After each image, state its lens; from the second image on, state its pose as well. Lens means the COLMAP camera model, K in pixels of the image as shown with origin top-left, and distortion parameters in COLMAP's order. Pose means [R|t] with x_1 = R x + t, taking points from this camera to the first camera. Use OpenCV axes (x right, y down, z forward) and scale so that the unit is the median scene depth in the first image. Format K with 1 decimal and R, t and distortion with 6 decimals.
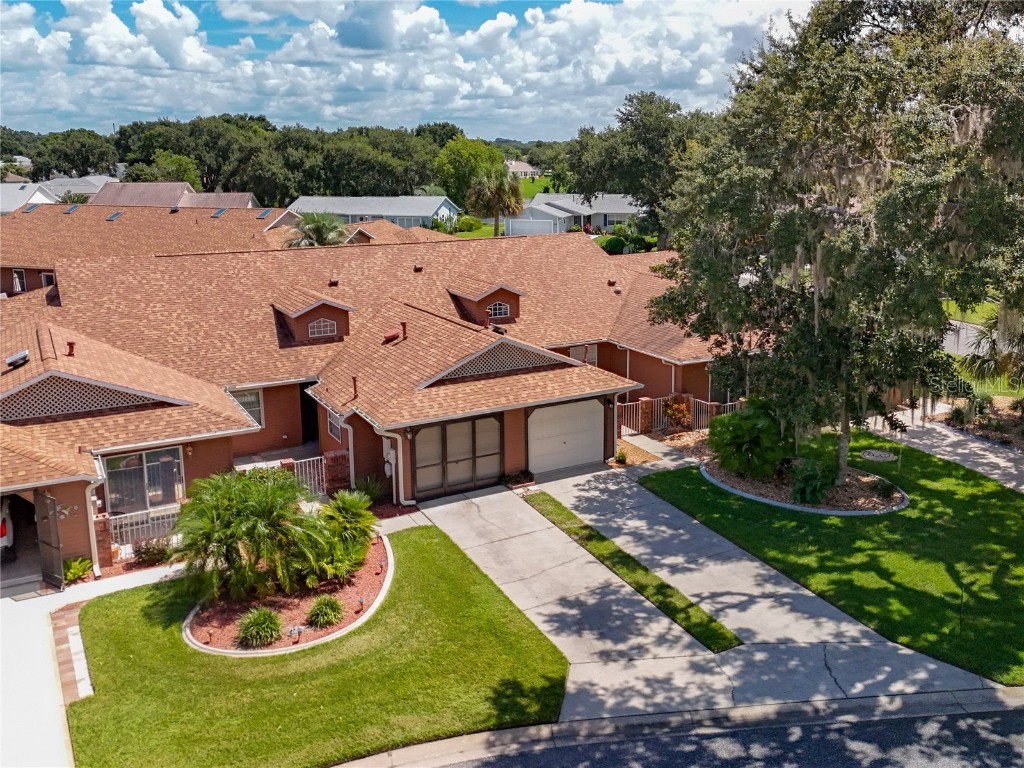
lens RADIAL K [[935.8, 0, 584.0], [0, 935.8, 321.1], [0, 0, 1]] dist [0.060909, -0.054049]
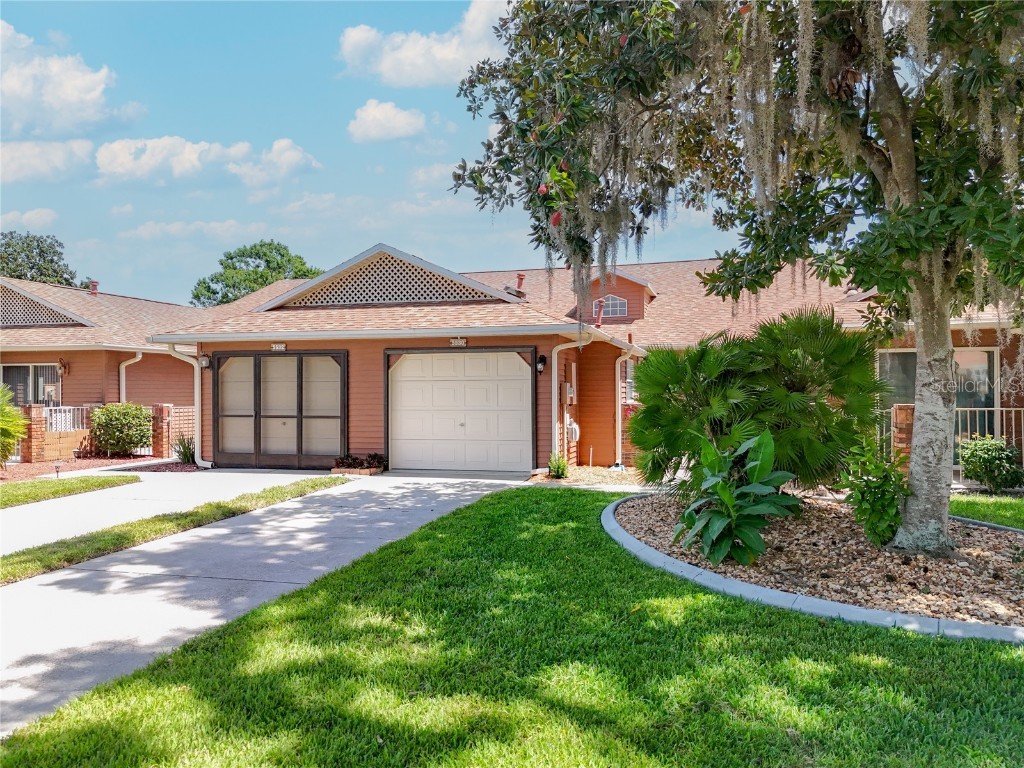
lens RADIAL K [[750.5, 0, 515.2], [0, 750.5, 385.4], [0, 0, 1]] dist [0.062883, -0.059670]
pose [[0.689740, 0.001894, -0.724055, 0.380521], [-0.128344, 0.984481, -0.119687, 0.177401], [0.712592, 0.175481, 0.679279, 0.794050]]
